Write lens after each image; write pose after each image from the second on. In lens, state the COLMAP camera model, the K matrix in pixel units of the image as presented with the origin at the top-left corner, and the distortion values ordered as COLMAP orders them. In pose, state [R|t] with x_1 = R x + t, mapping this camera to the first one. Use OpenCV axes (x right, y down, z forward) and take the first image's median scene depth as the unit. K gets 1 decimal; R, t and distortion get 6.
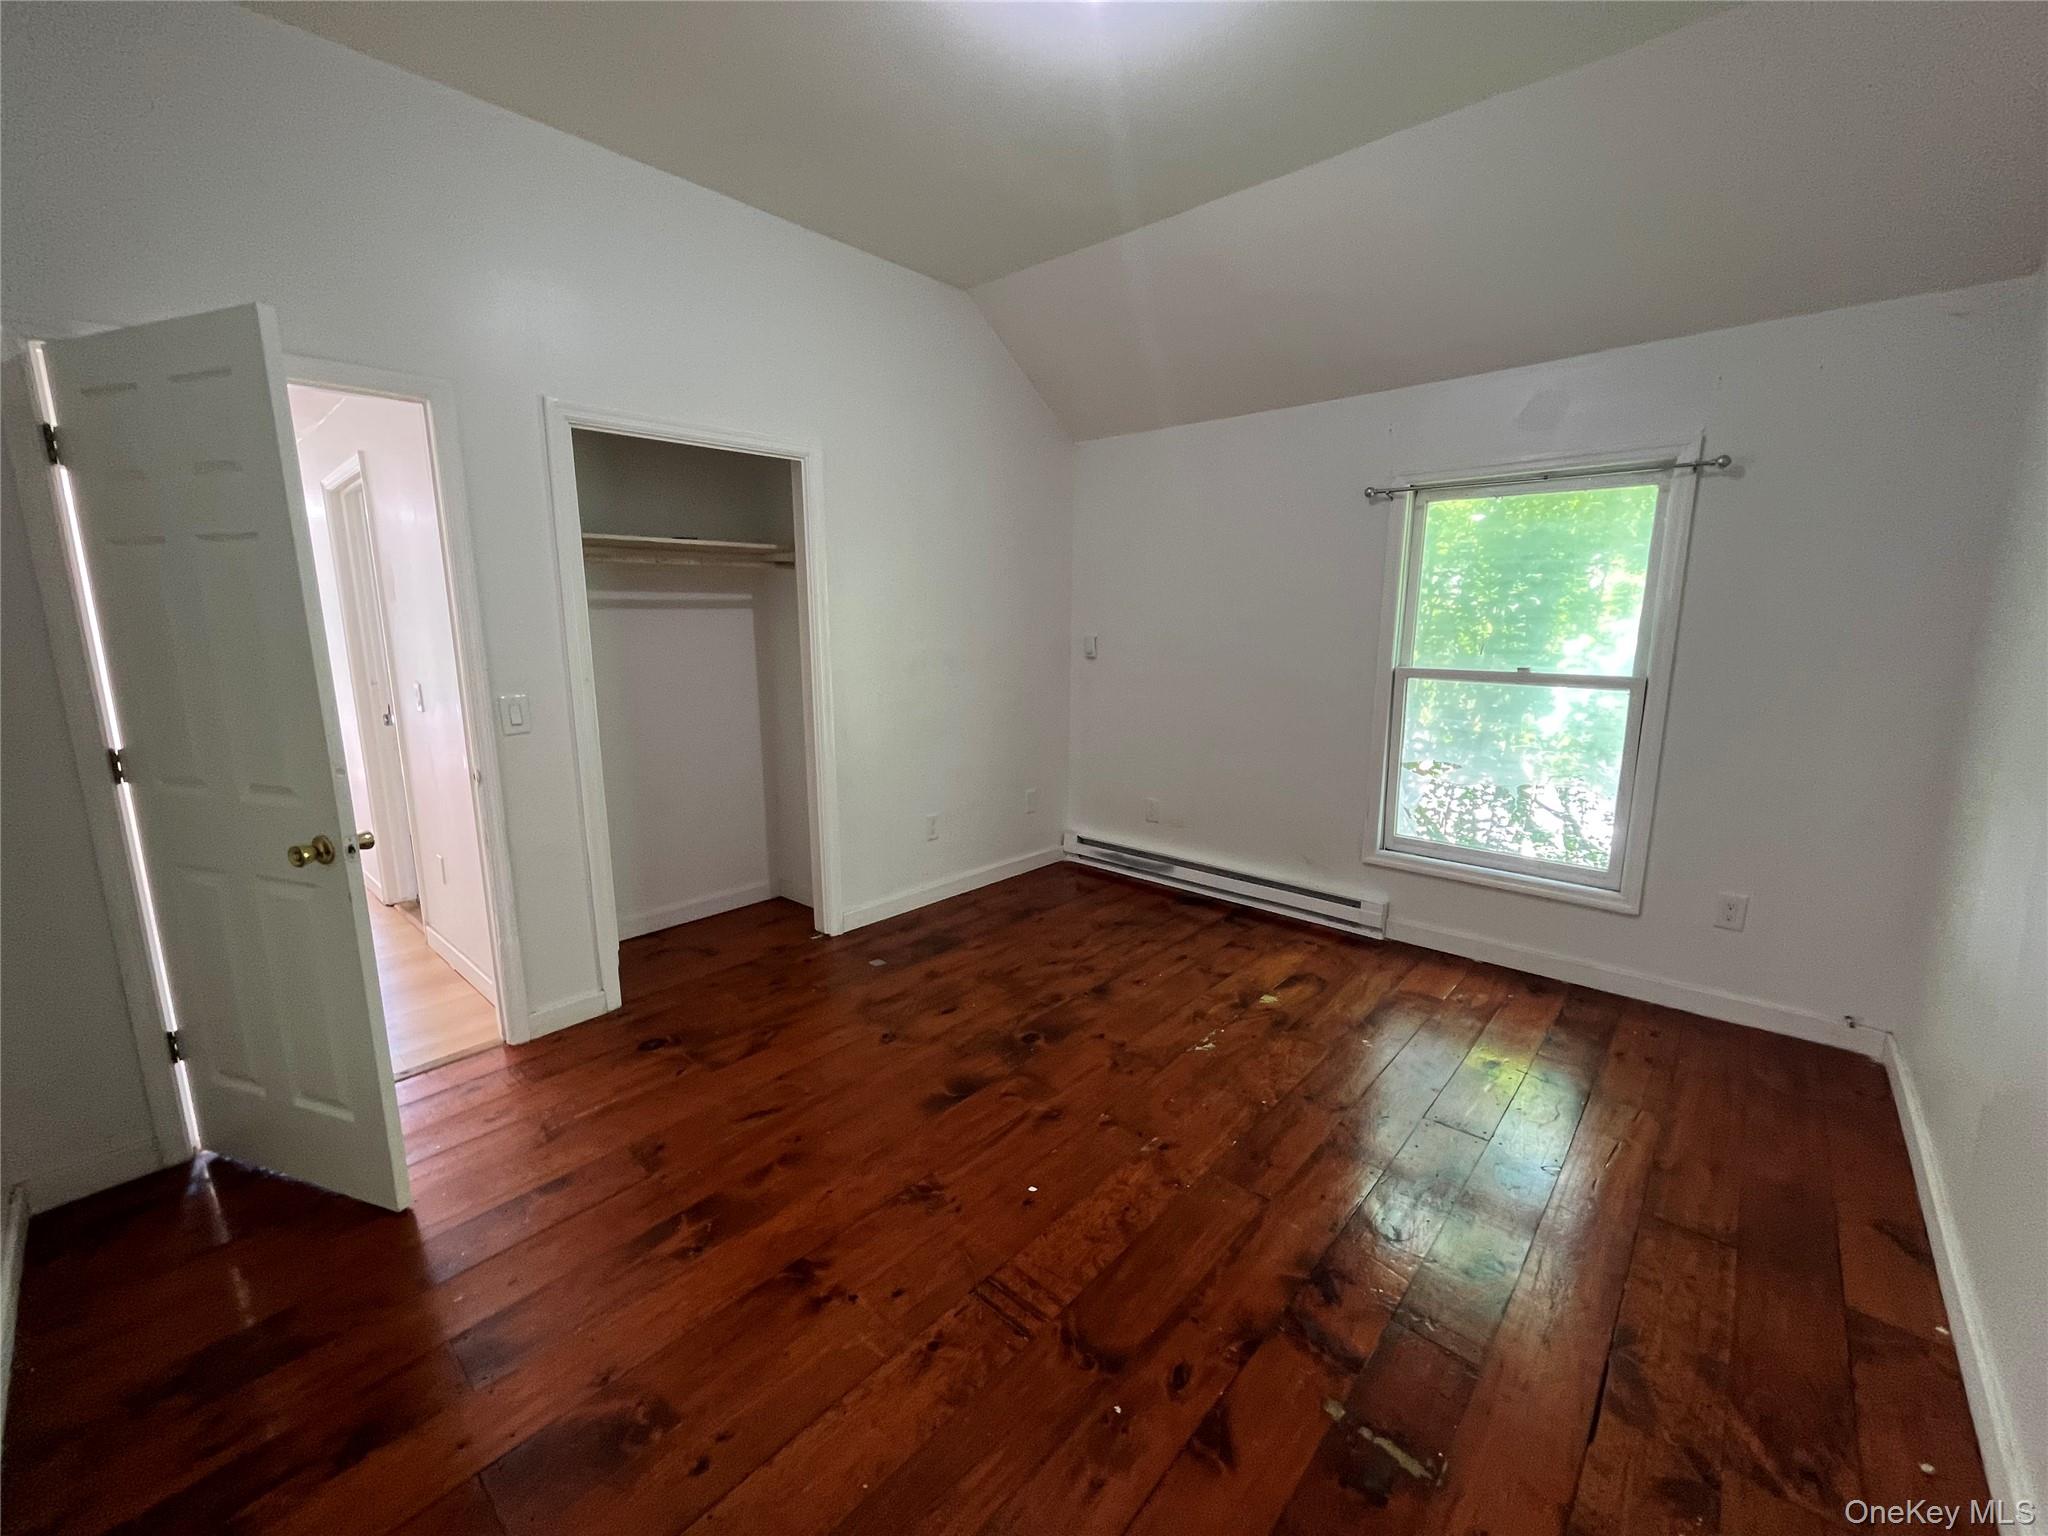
lens RADIAL K [[830.0, 0, 1022.1], [0, 830.0, 766.4], [0, 0, 1]] dist [0.001057, 0.000720]
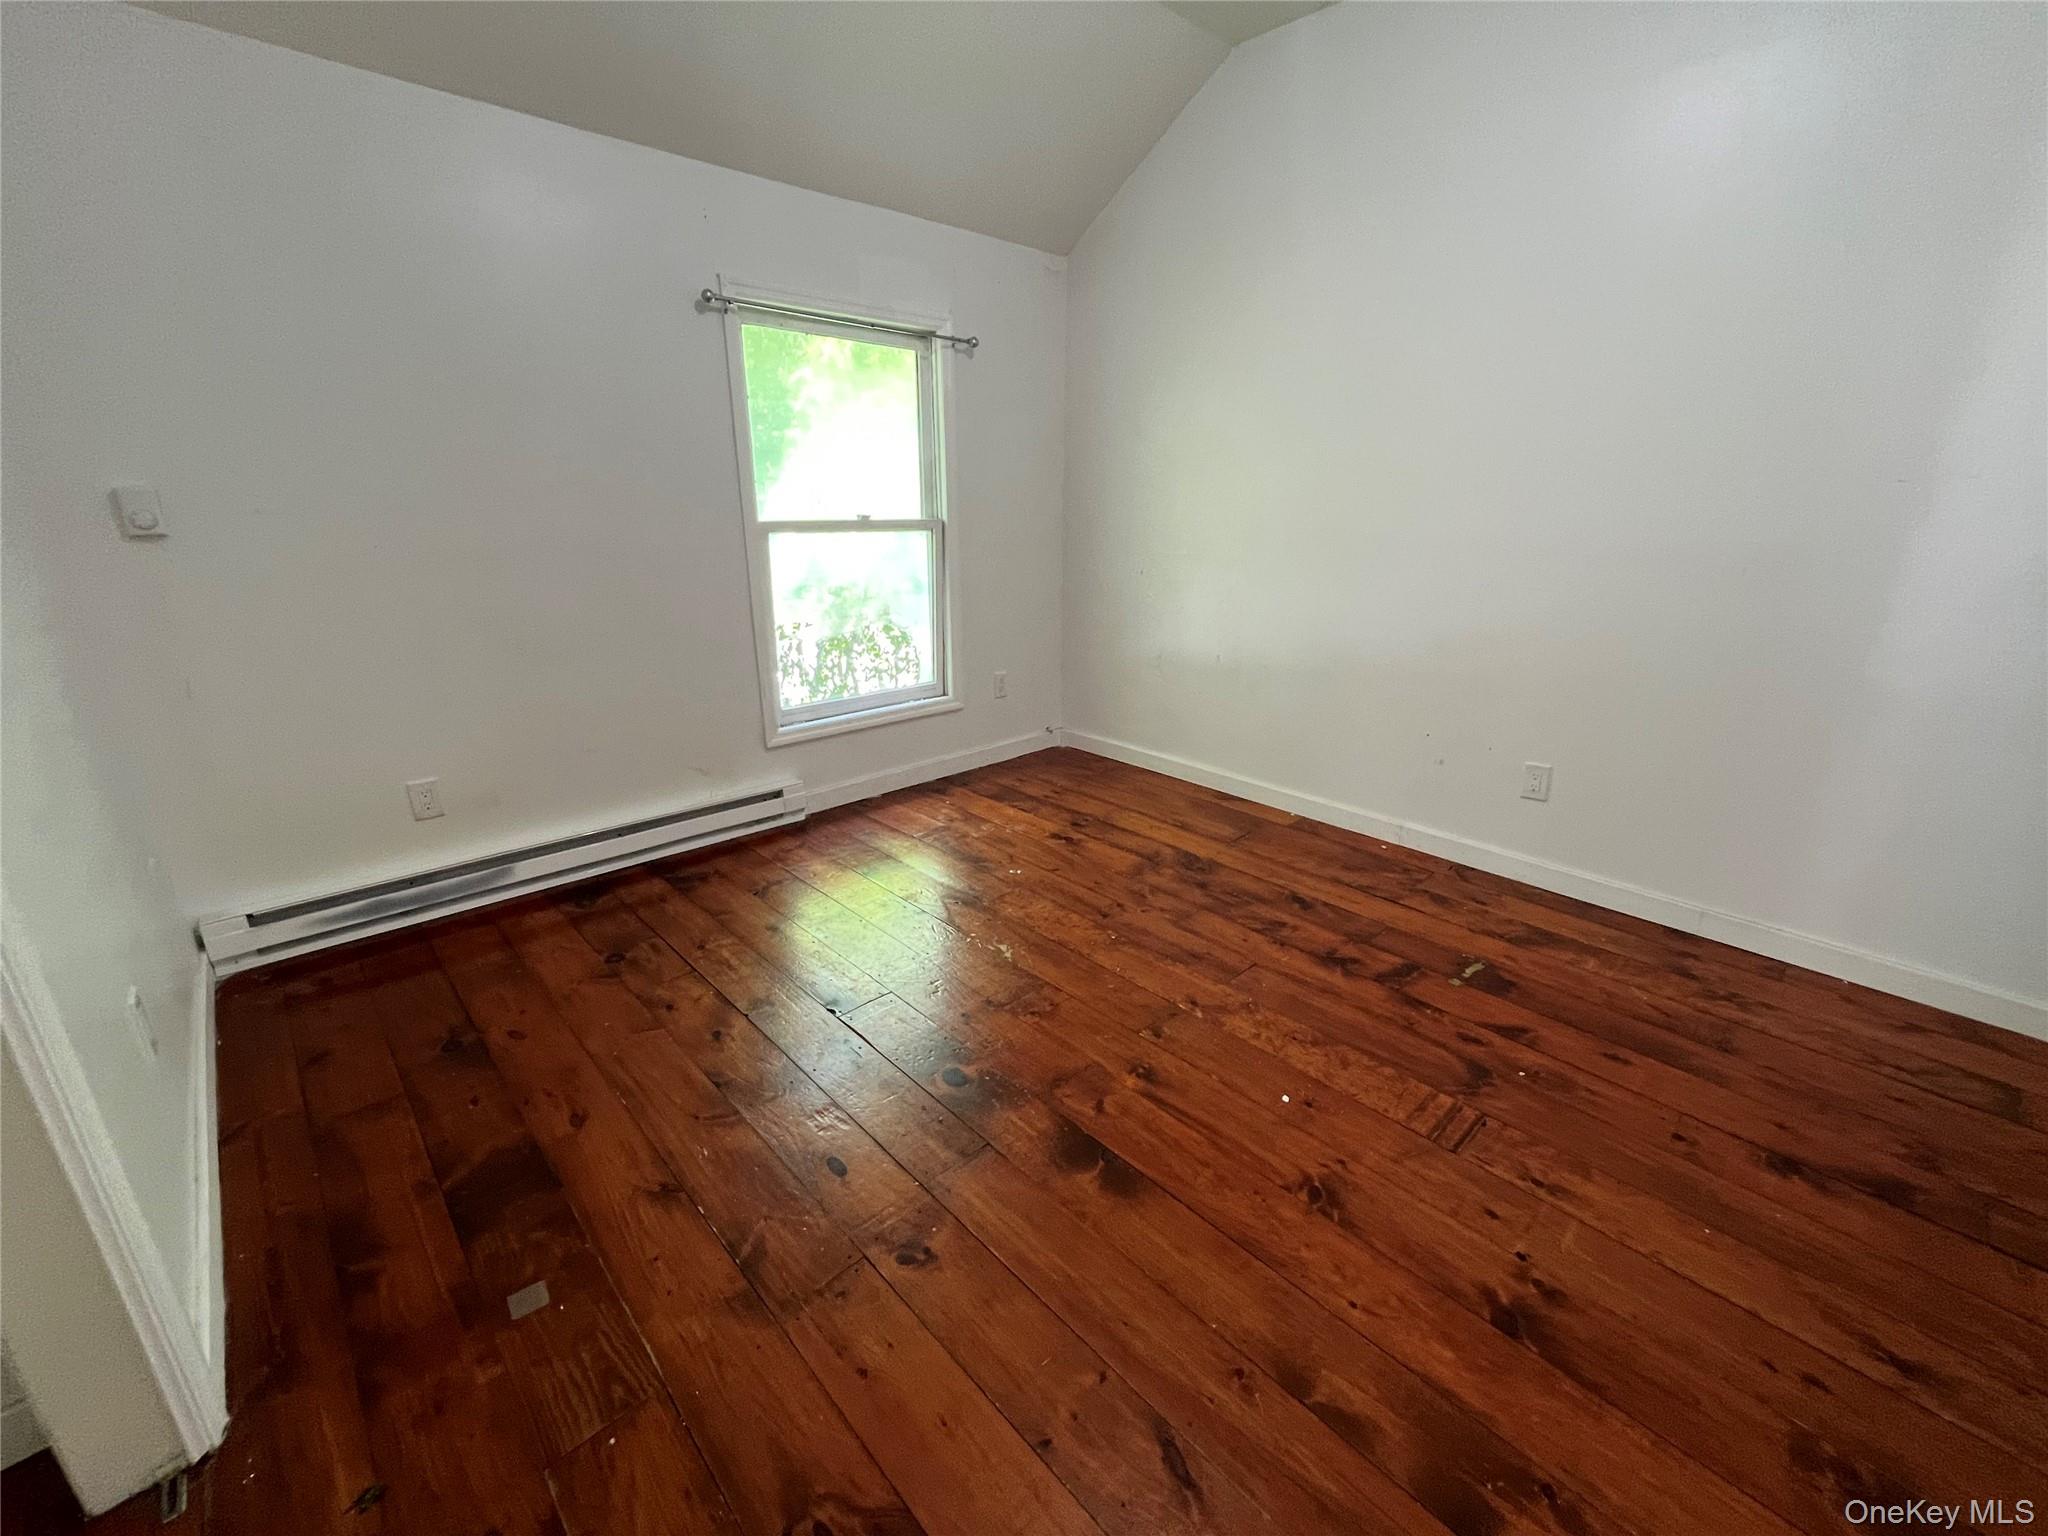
lens RADIAL K [[830.0, 0, 1022.1], [0, 830.0, 766.4], [0, 0, 1]] dist [0.001057, 0.000720]
pose [[0.086091, -0.309730, 0.946919, -0.506694], [0.169193, 0.941187, 0.292472, -0.098565], [-0.981816, 0.135033, 0.133432, 0.741659]]
